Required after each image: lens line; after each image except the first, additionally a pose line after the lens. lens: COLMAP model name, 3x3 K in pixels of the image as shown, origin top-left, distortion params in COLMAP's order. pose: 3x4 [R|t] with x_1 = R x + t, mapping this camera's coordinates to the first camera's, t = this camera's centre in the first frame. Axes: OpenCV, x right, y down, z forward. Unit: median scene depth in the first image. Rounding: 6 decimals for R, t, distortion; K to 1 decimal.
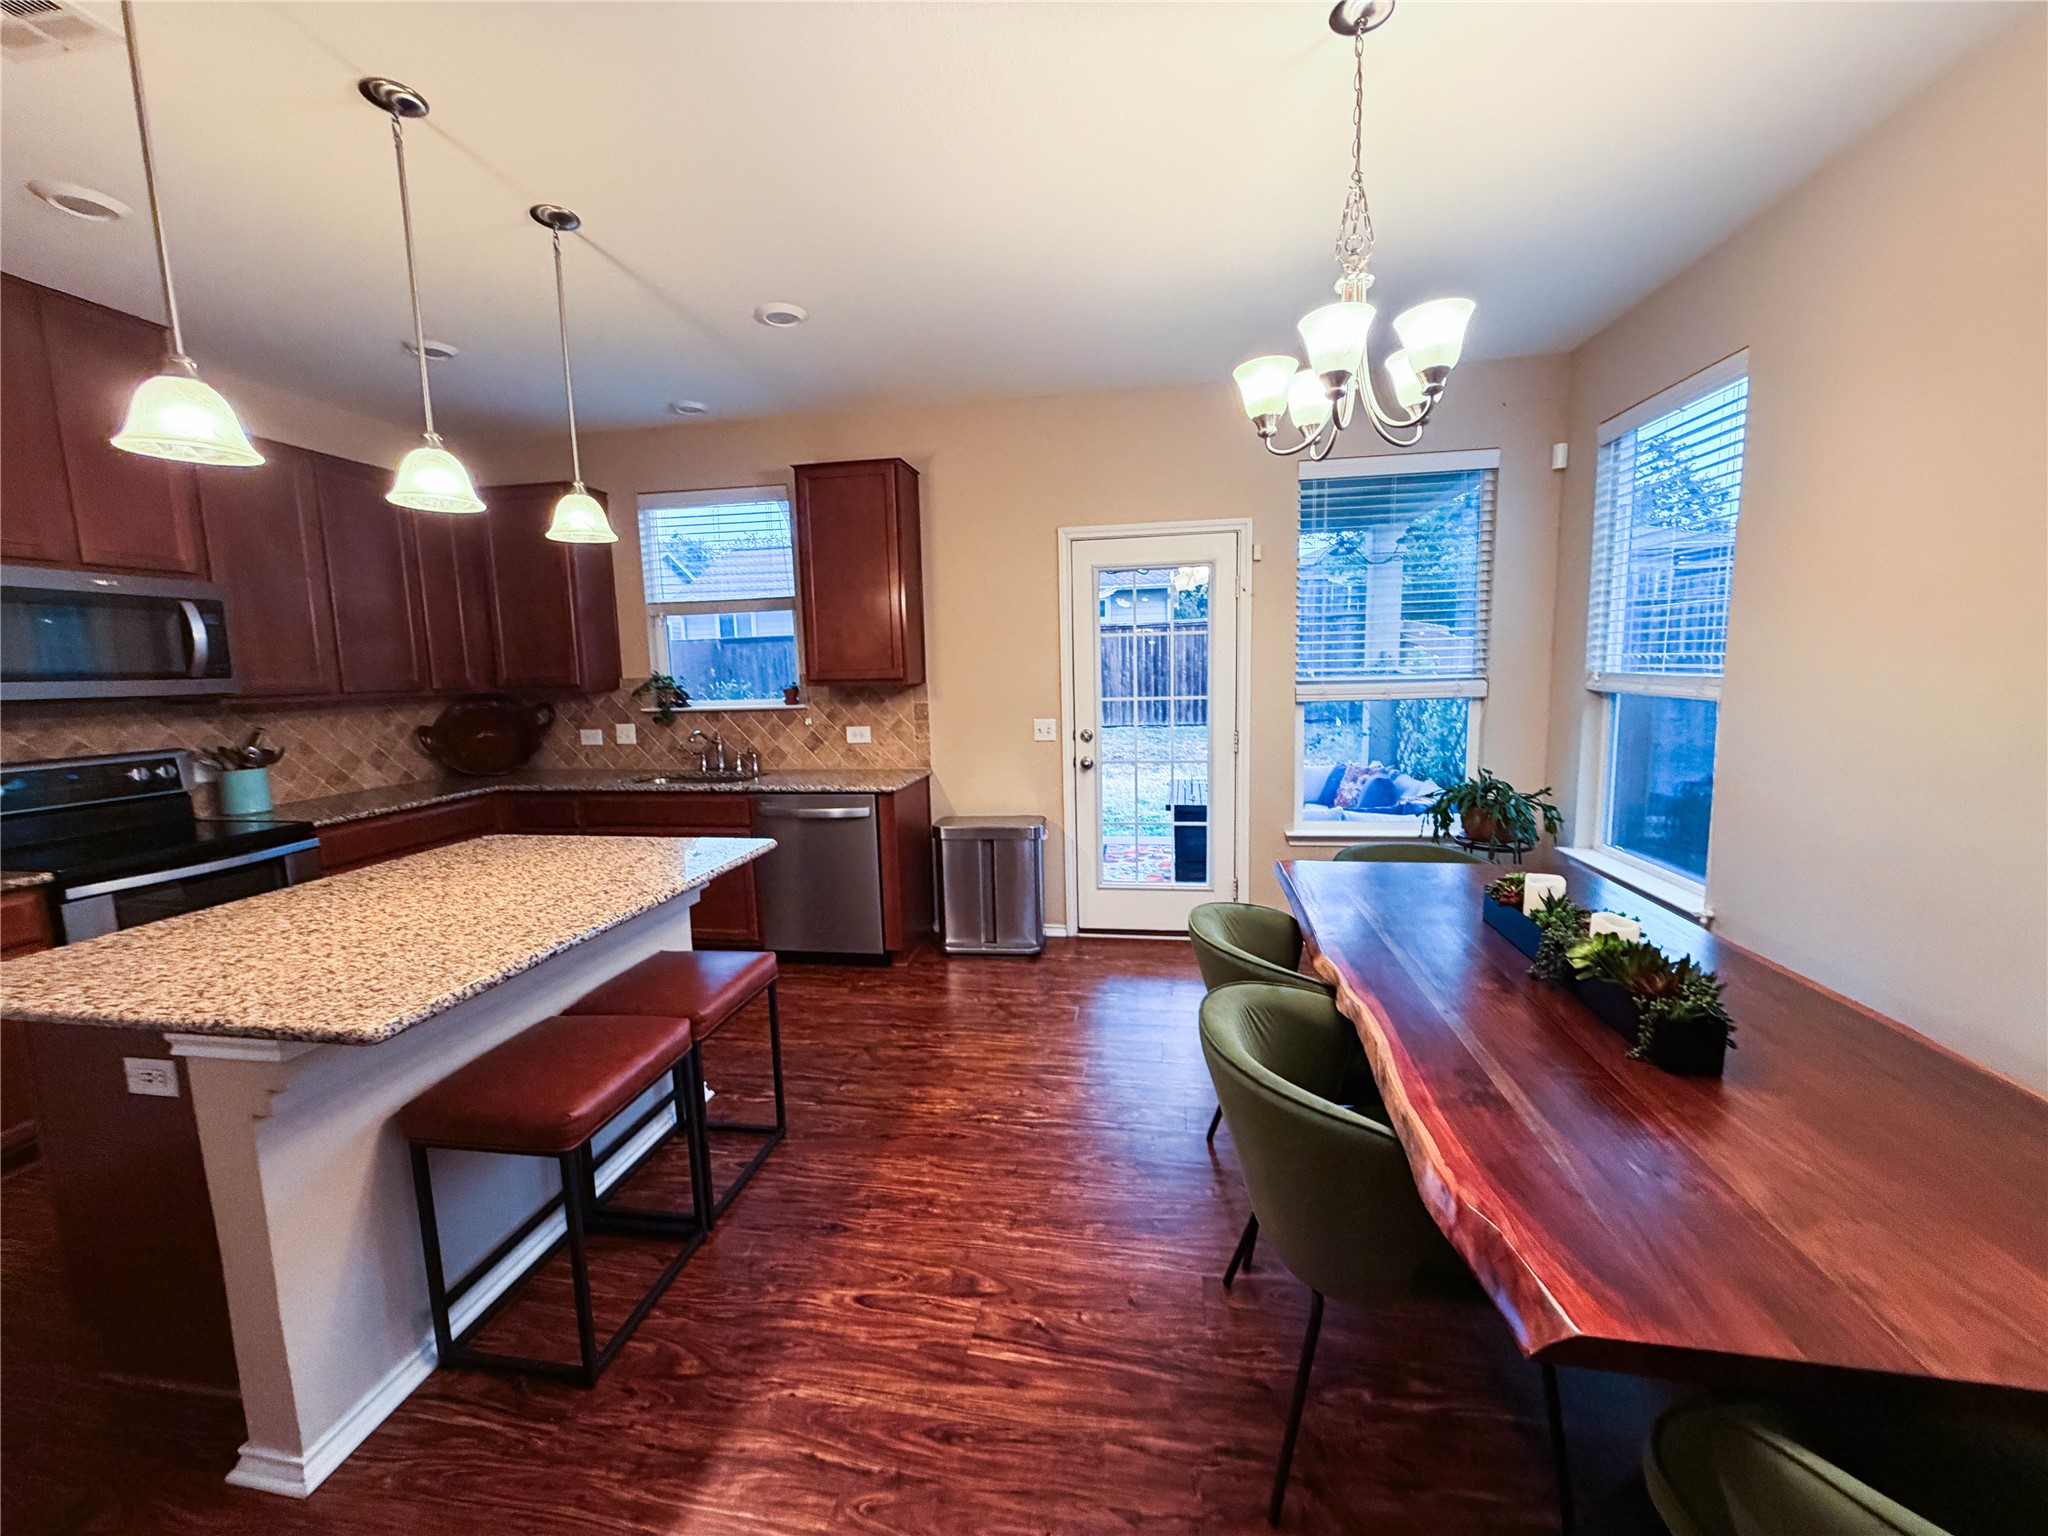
lens RADIAL K [[821.1, 0, 1023.6], [0, 821.1, 766.3], [0, 0, 1]] dist [0.000159, 0.000241]
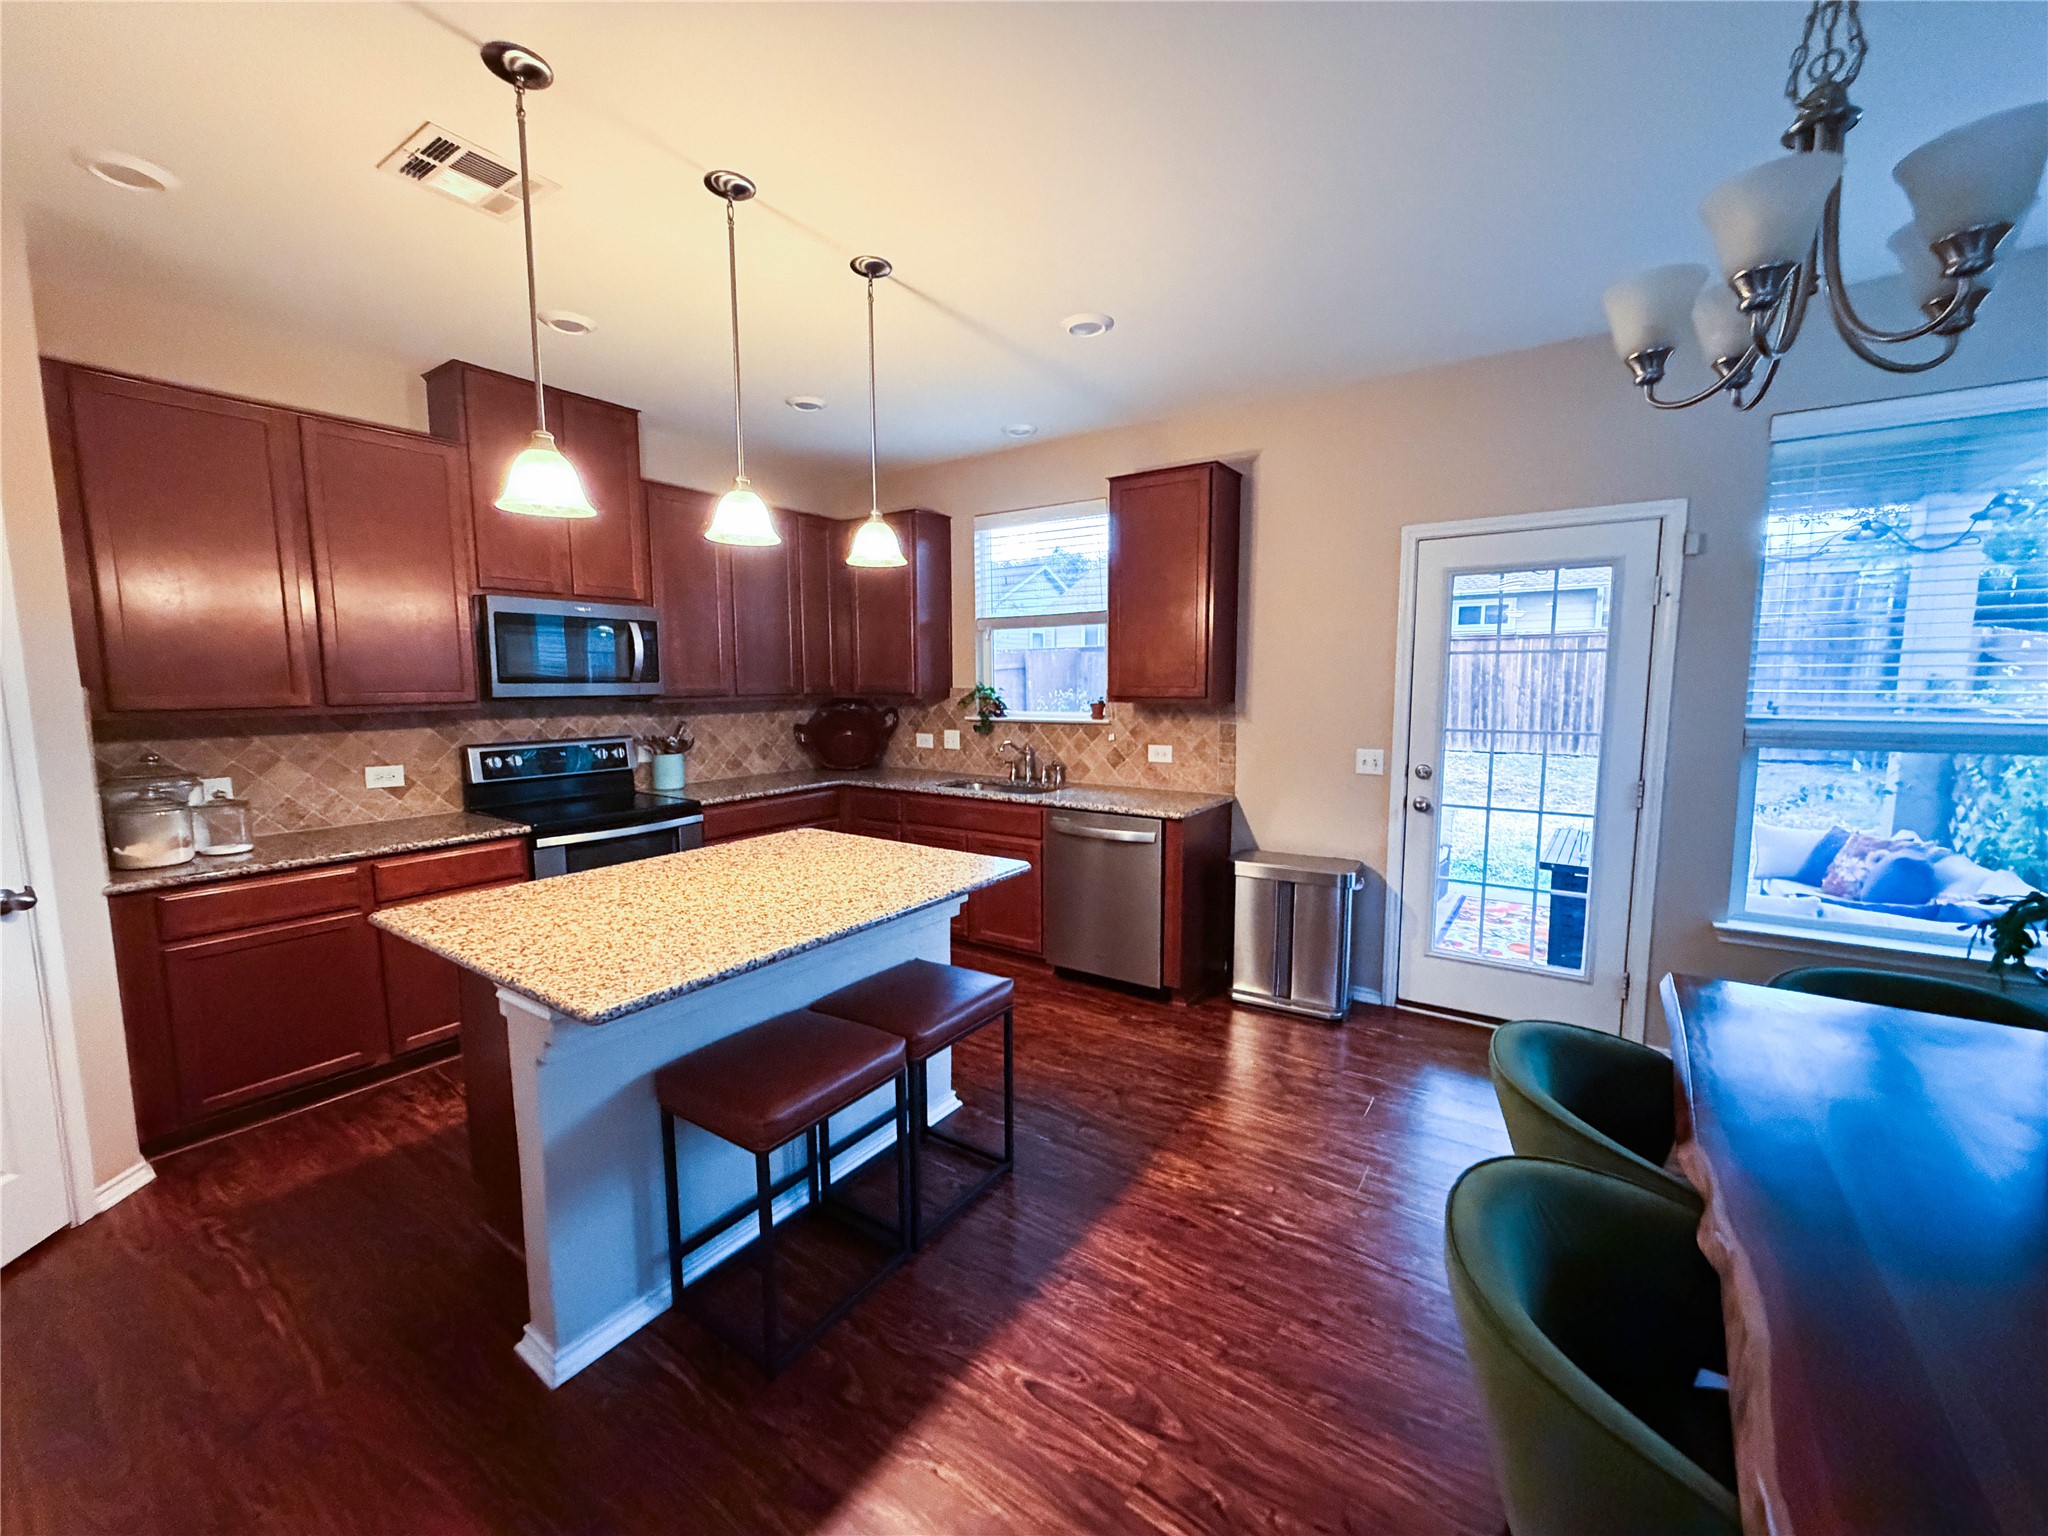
lens RADIAL K [[821.1, 0, 1018.0], [0, 821.1, 767.1], [0, 0, 1]] dist [0.000159, 0.000241]
pose [[0.903834, 0.068338, -0.422391, 0.081255], [-0.071483, 0.997406, 0.008409, -0.028832], [0.421870, 0.022593, 0.906375, 0.094398]]
